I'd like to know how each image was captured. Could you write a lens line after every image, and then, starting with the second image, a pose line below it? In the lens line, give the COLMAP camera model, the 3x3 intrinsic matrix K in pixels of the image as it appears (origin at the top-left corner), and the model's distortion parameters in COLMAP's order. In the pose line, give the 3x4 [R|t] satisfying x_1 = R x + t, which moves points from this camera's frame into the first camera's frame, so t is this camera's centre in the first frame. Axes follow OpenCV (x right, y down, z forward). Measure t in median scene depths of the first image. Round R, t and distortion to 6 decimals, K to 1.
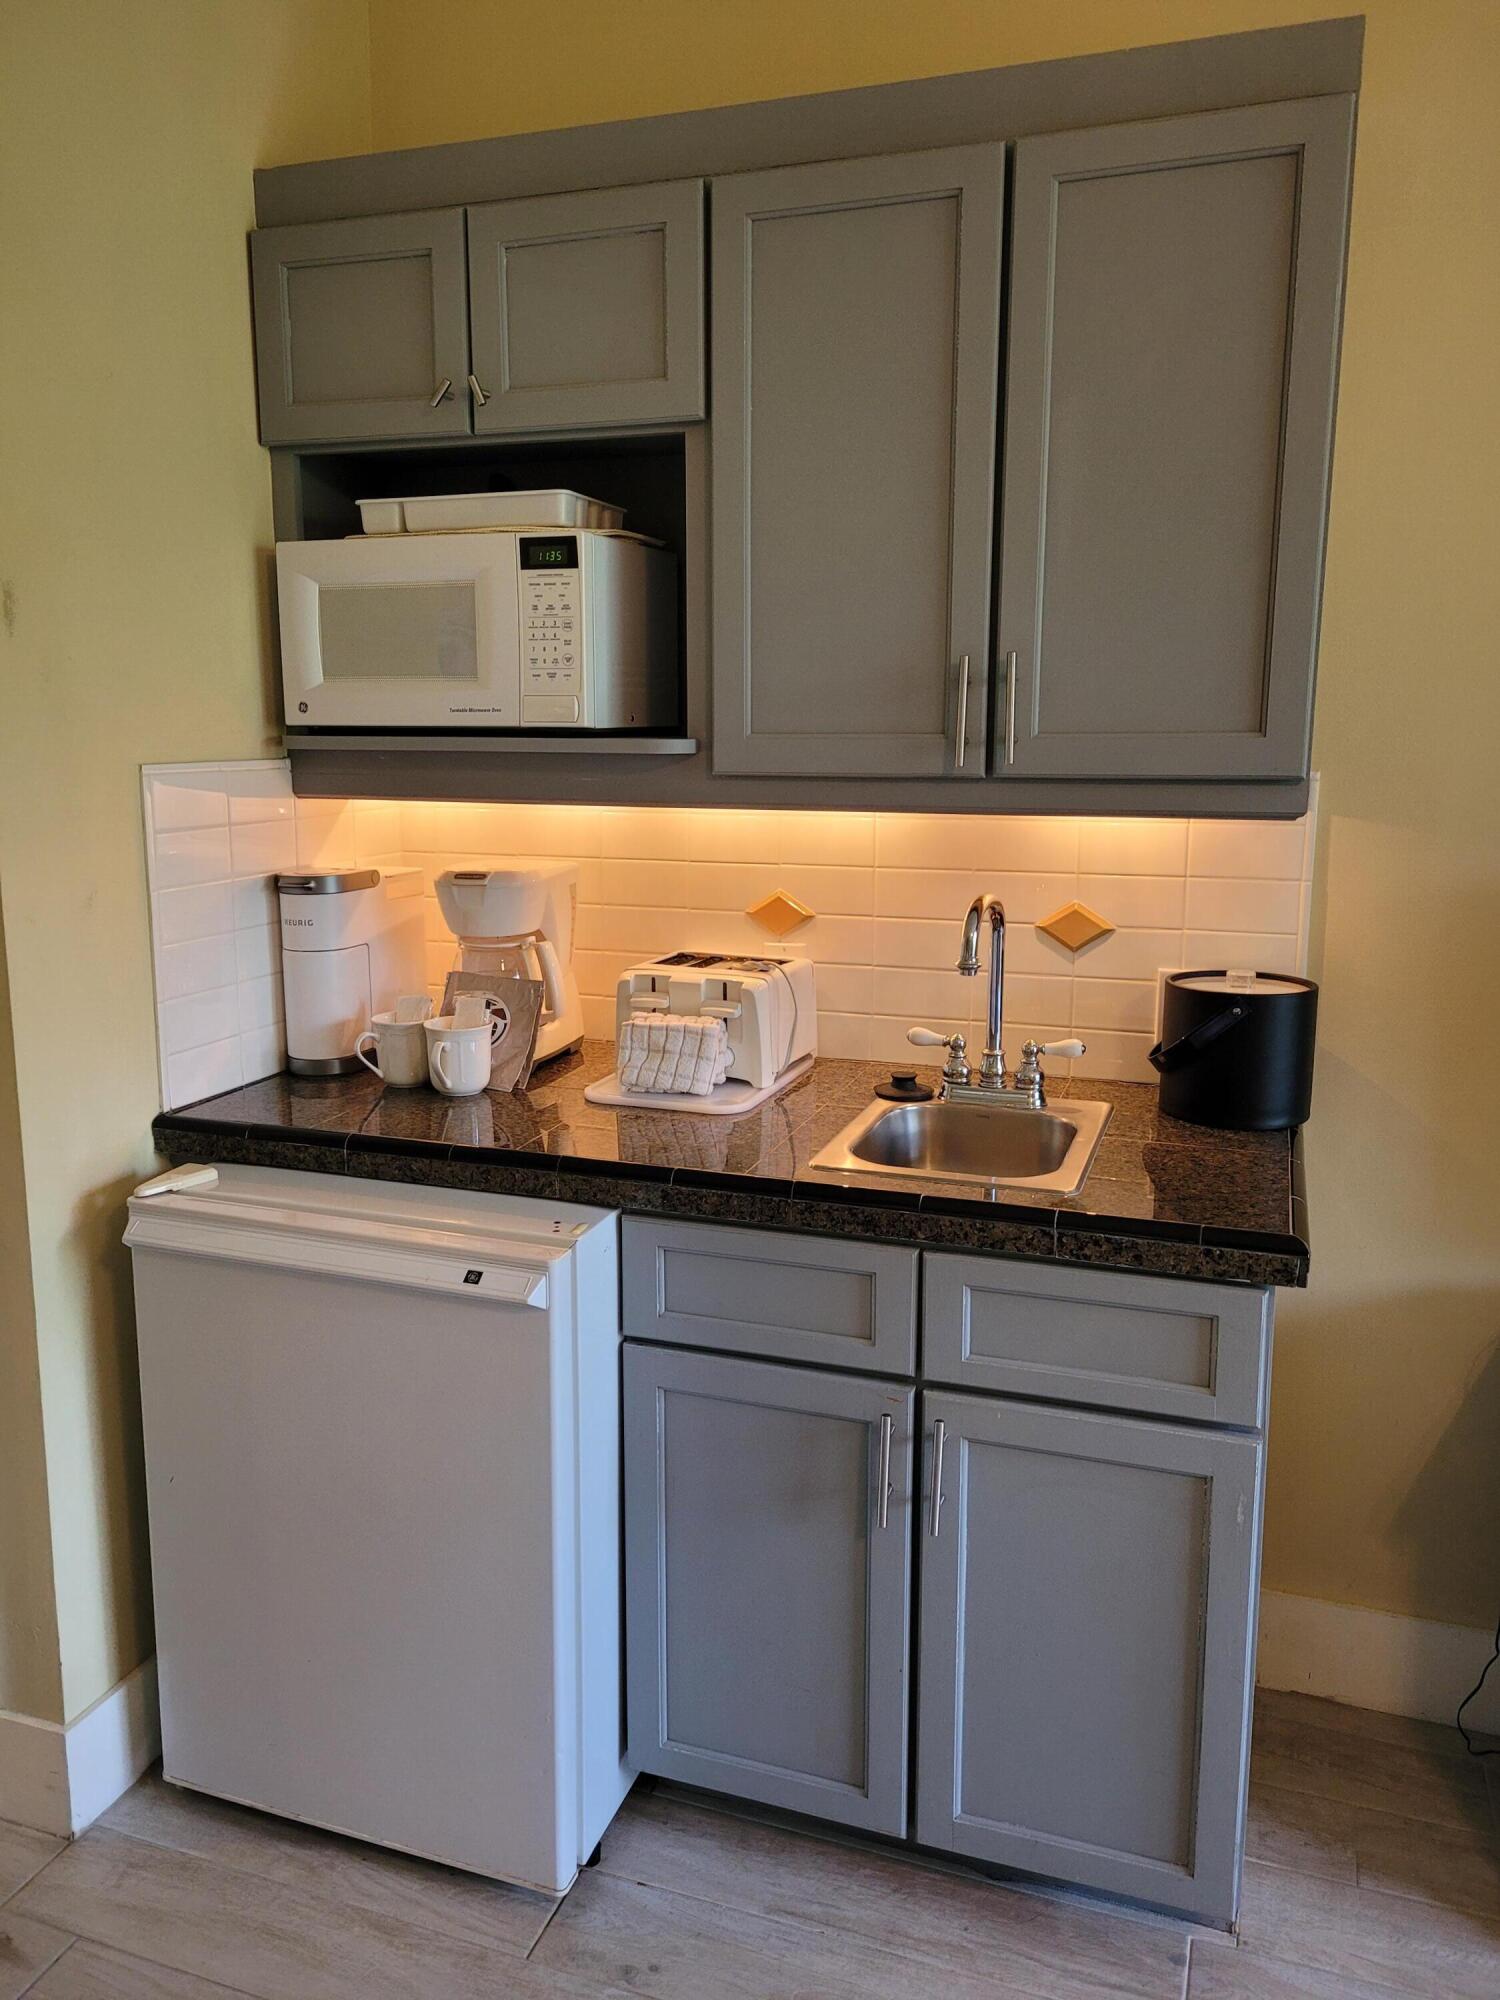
lens RADIAL K [[1506.9, 0, 706.0], [0, 1506.9, 987.2], [0, 0, 1]] dist [0.051816, -0.037289]
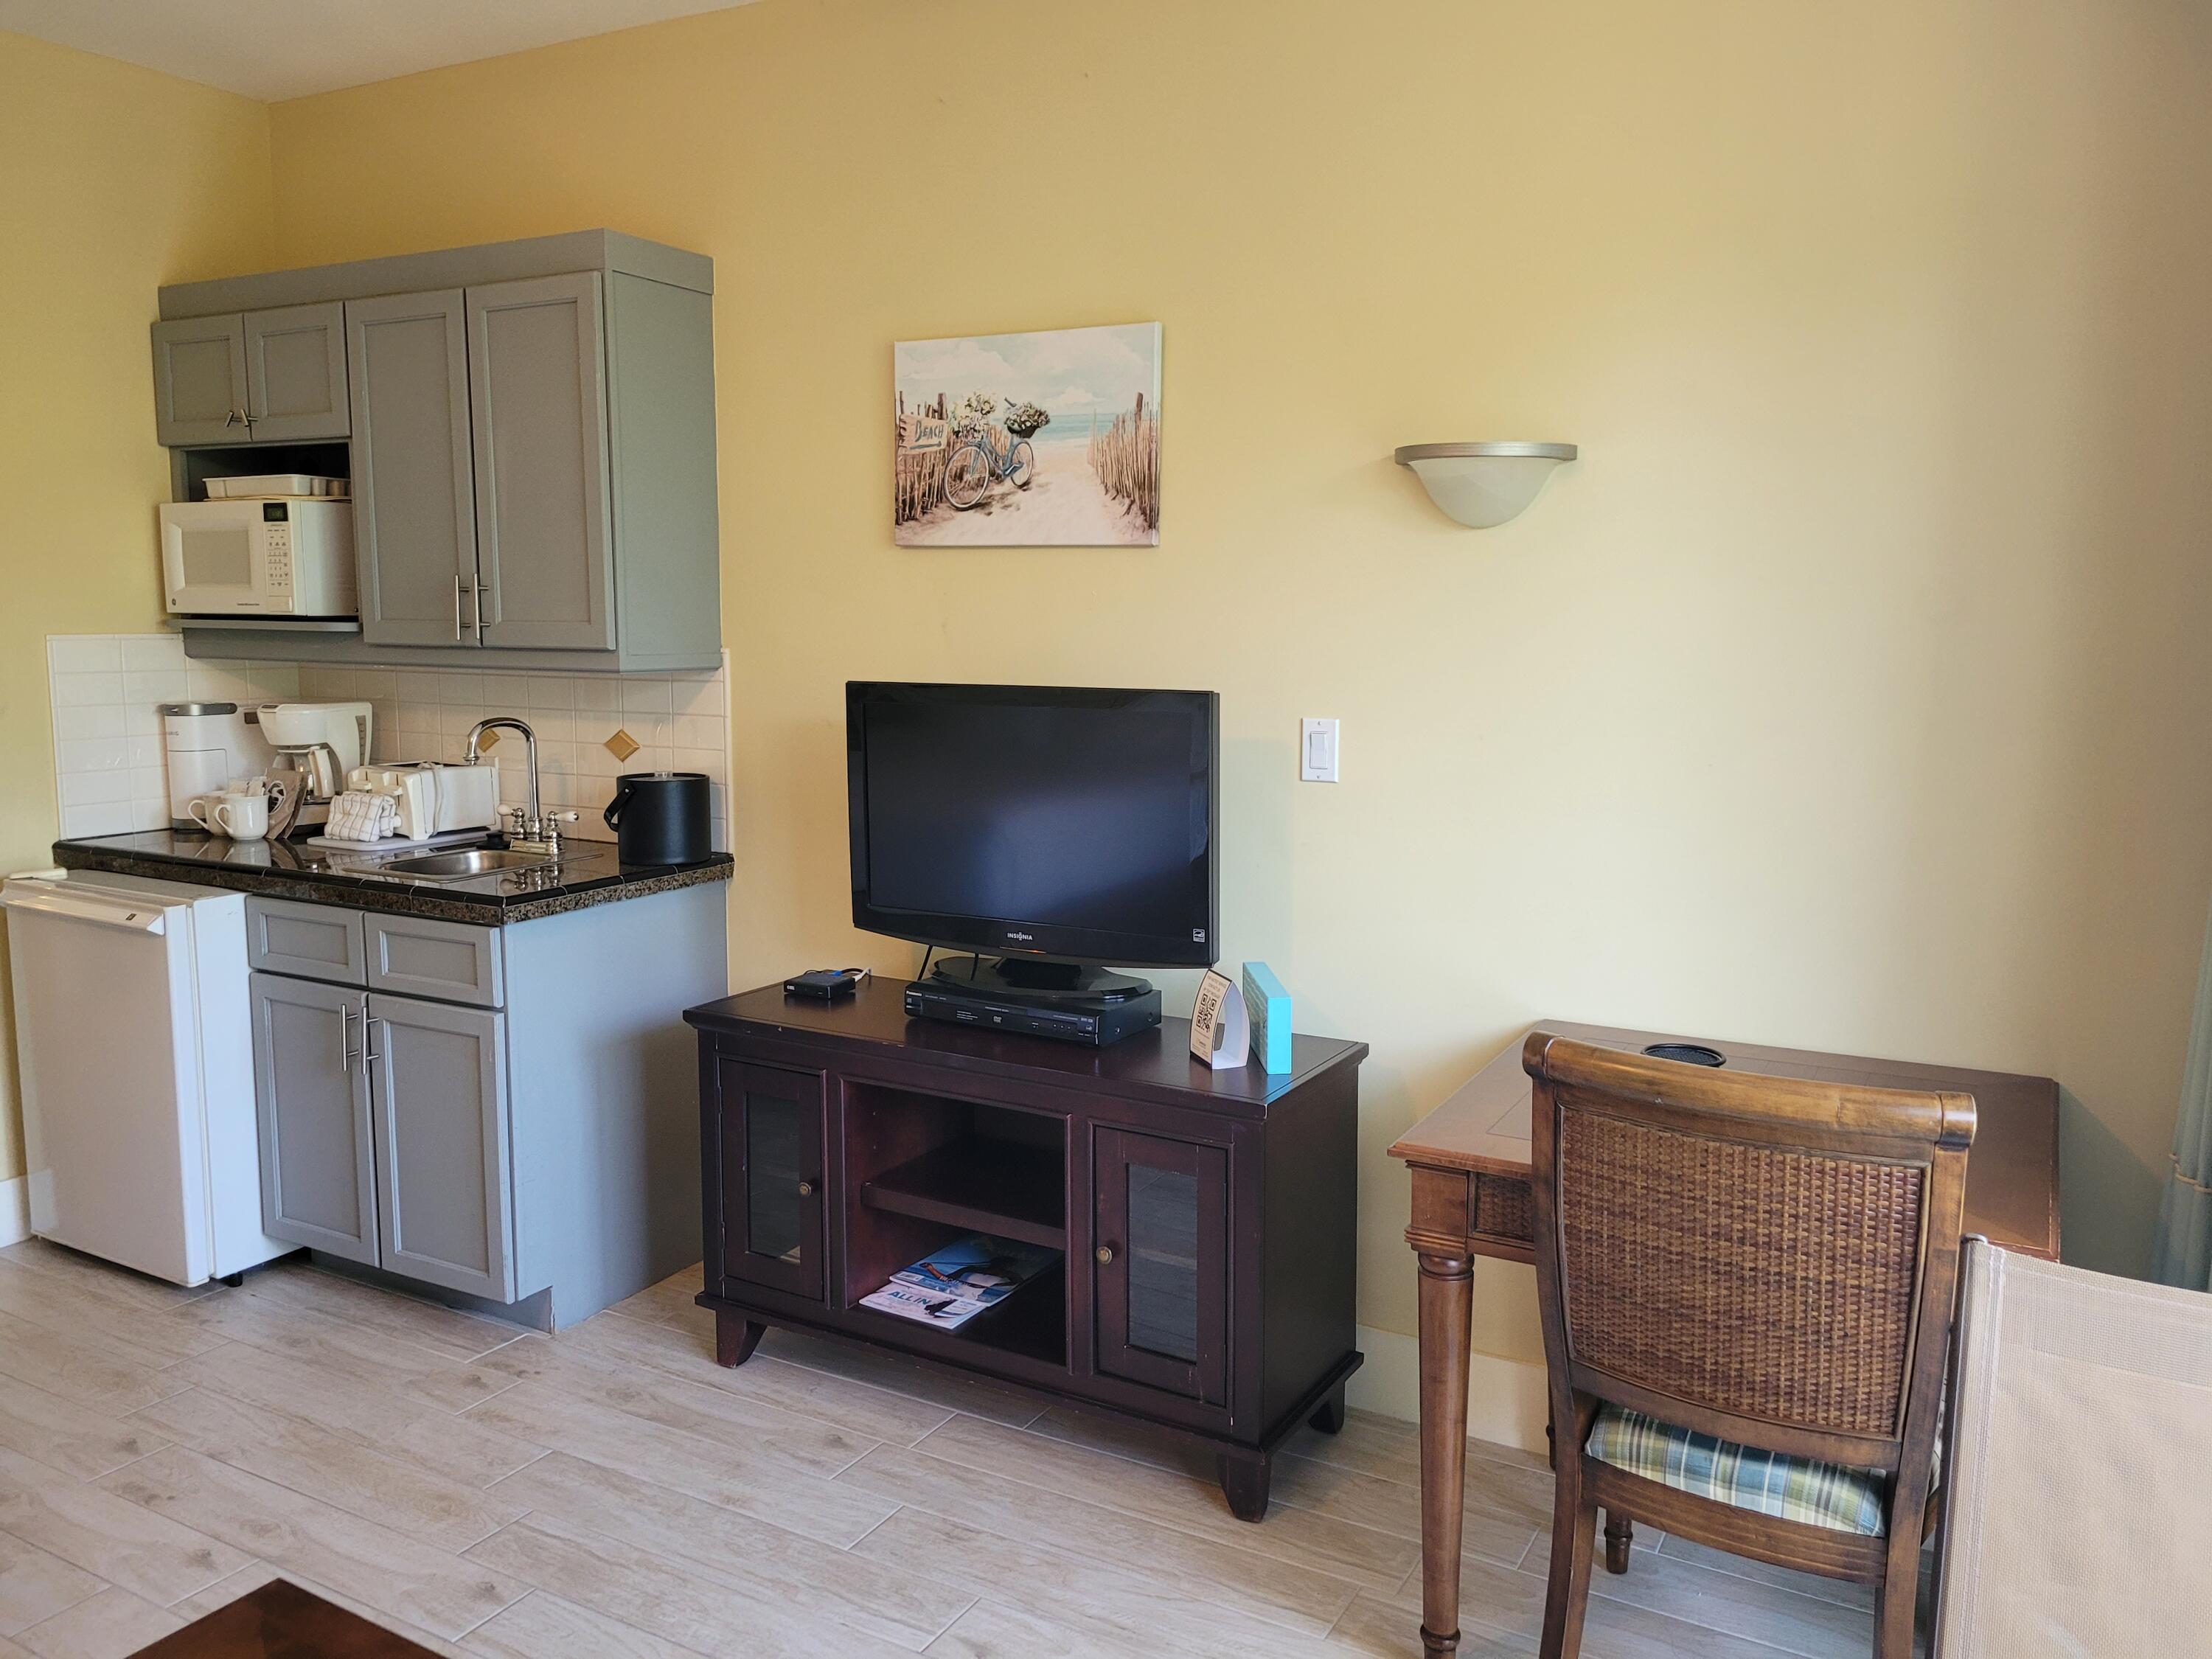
lens RADIAL K [[1666.6, 0, 1111.5], [0, 1666.6, 832.2], [0, 0, 1]] dist [0.051816, -0.037289]
pose [[0.986045, 0.029197, -0.163900, 1.087072], [-0.036647, 0.998419, -0.042615, 0.109803], [0.162397, 0.048026, 0.985556, -0.654498]]
